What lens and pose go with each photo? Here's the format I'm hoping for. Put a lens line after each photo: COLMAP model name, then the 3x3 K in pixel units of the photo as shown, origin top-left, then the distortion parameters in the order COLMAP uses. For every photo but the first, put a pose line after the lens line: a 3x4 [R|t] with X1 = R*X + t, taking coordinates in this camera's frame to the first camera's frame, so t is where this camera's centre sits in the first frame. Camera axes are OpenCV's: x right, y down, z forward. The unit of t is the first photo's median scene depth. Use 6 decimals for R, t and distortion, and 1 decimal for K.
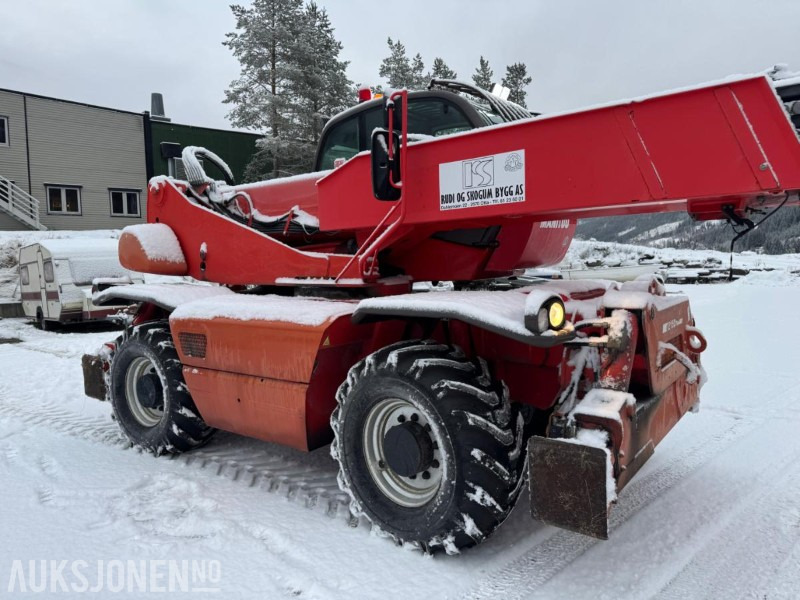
lens RADIAL K [[569.2, 0, 397.1], [0, 569.2, 298.3], [0, 0, 1]] dist [0.025217, -0.033876]
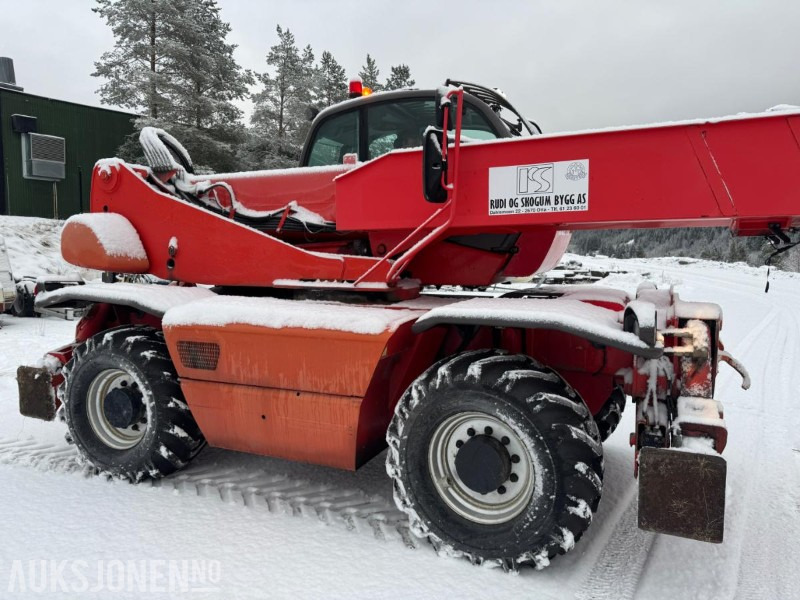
lens RADIAL K [[569.2, 0, 373.2], [0, 569.2, 294.8], [0, 0, 1]] dist [0.025217, -0.033876]
pose [[0.972821, 0.008146, 0.231415, -0.330862], [-0.009020, 0.999956, 0.002716, -0.018139], [-0.231383, -0.004730, 0.972851, 0.091538]]
